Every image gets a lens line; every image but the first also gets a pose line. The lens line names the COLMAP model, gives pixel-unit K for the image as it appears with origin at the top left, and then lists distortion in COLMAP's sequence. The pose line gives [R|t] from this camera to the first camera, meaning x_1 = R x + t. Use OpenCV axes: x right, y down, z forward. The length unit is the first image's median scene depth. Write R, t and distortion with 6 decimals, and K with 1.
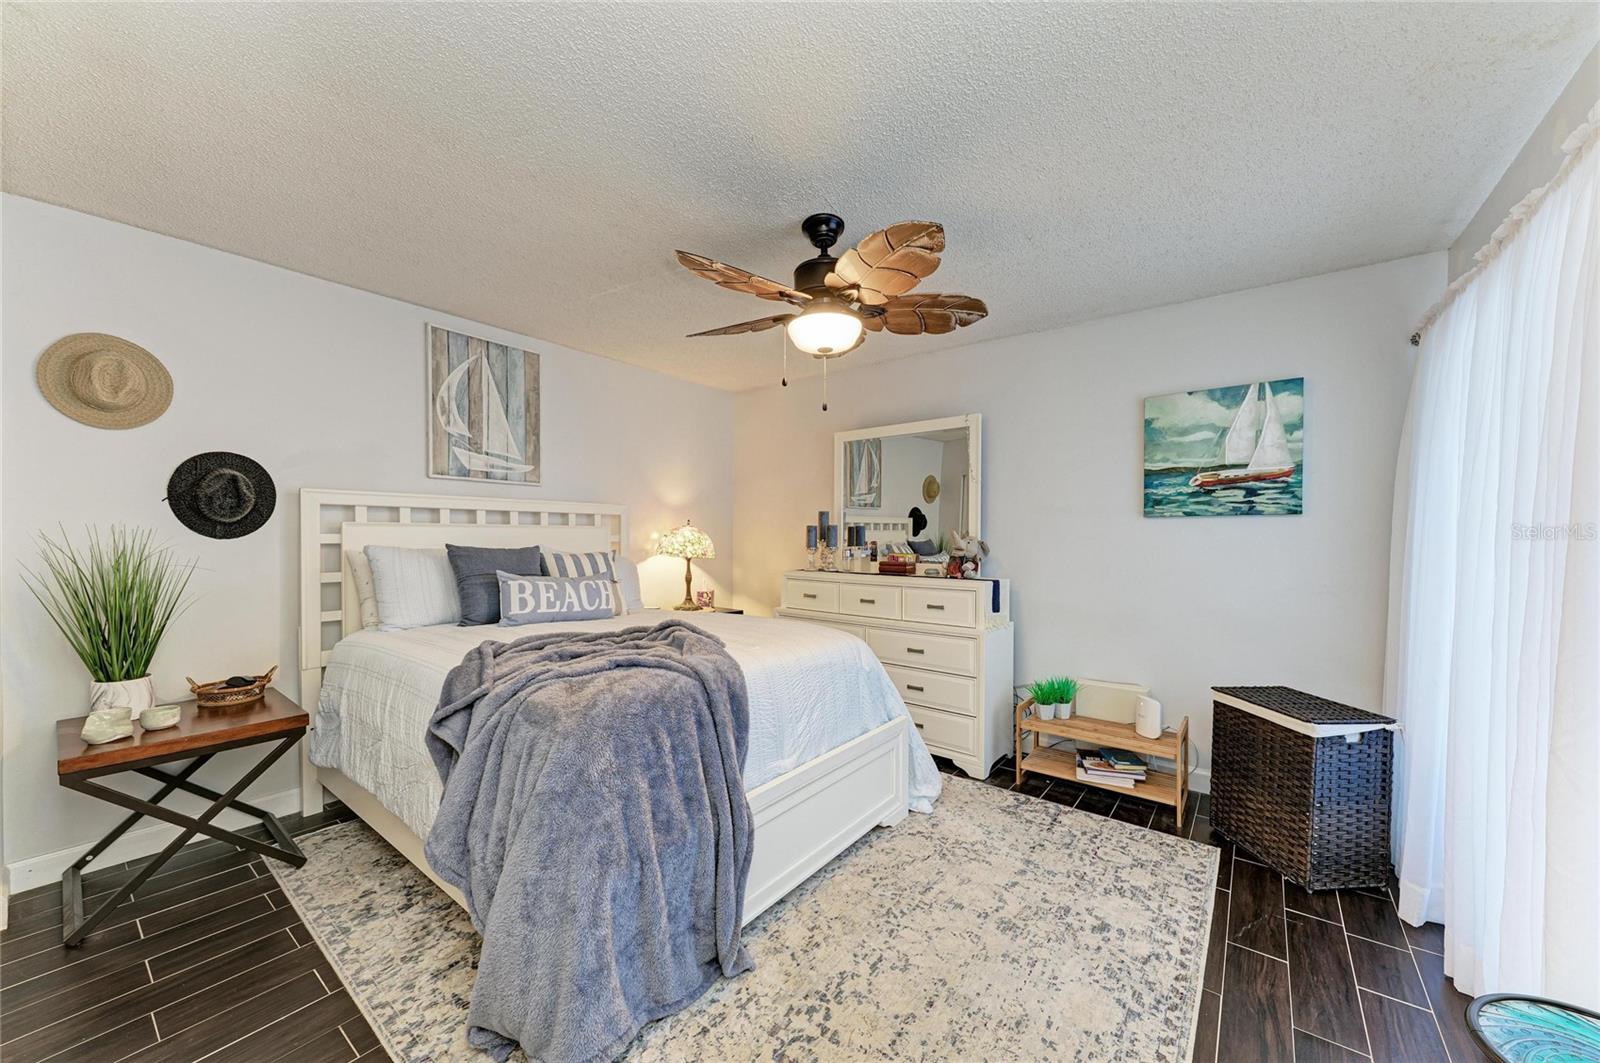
lens RADIAL K [[585.5, 0, 805.2], [0, 585.5, 540.3], [0, 0, 1]] dist [-0.000434, -0.000045]
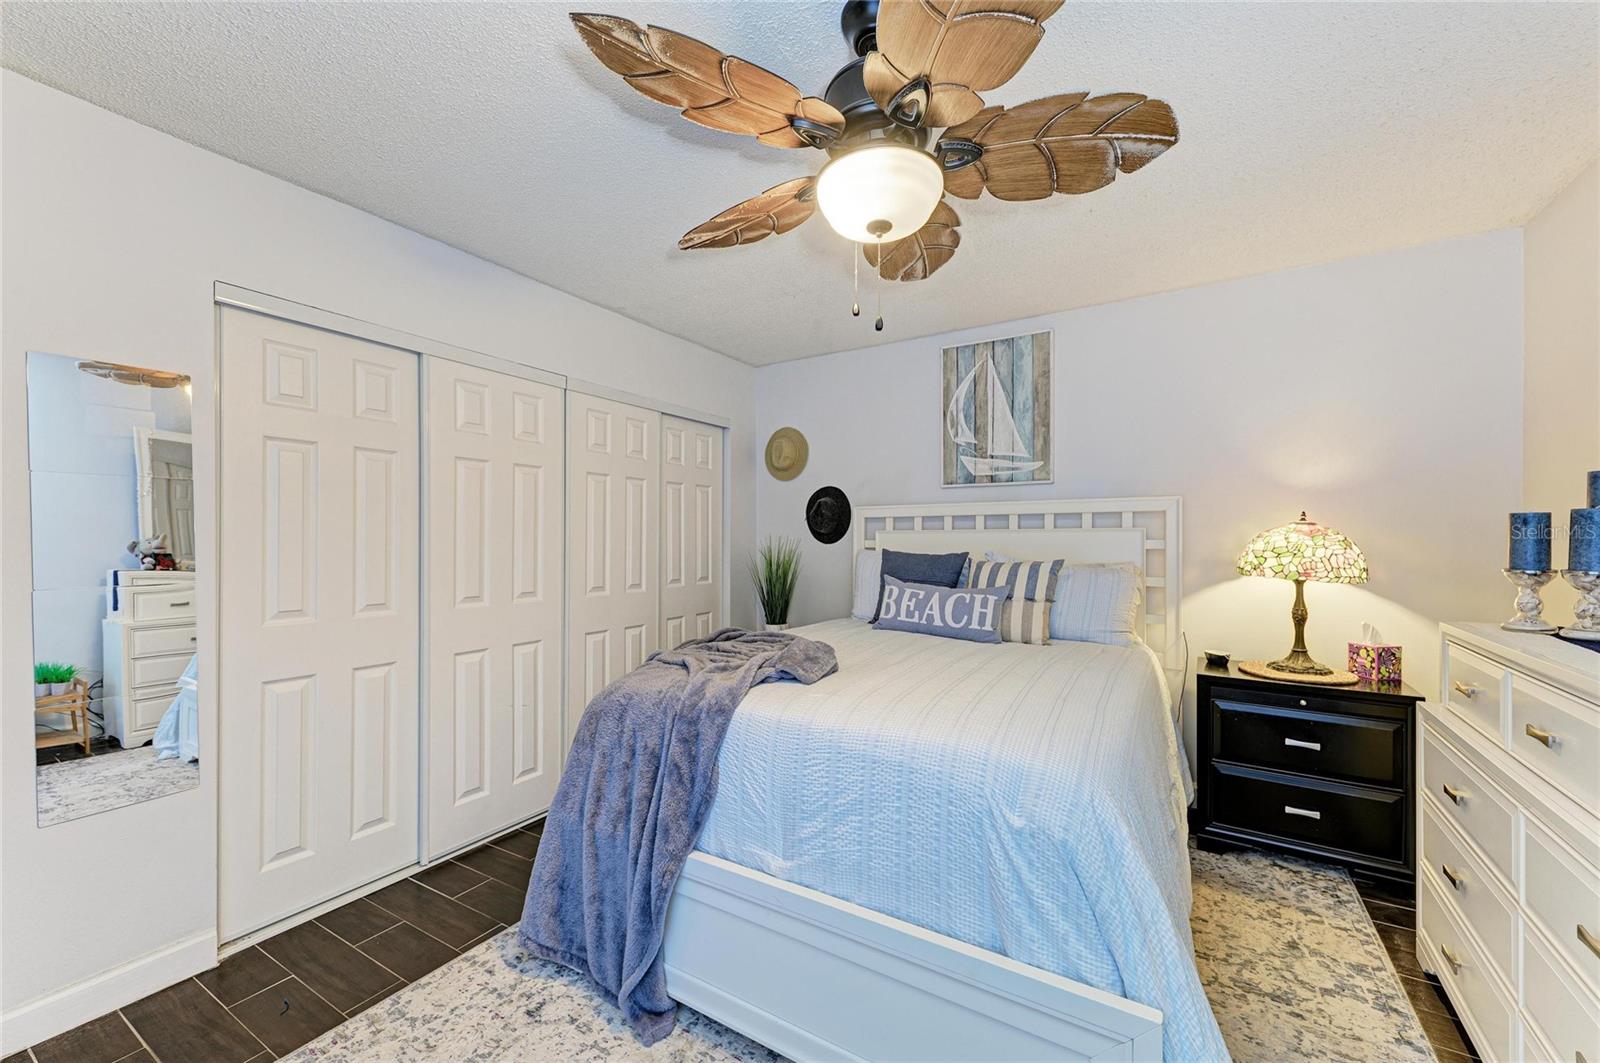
lens RADIAL K [[613.9, 0, 800.7], [0, 613.9, 533.5], [0, 0, 1]] dist [0.013185, -0.001373]
pose [[0.090223, -0.015047, -0.995808, 0.444826], [-0.004070, 0.999872, -0.015477, -0.003796], [0.995913, 0.005450, 0.090150, 0.595218]]
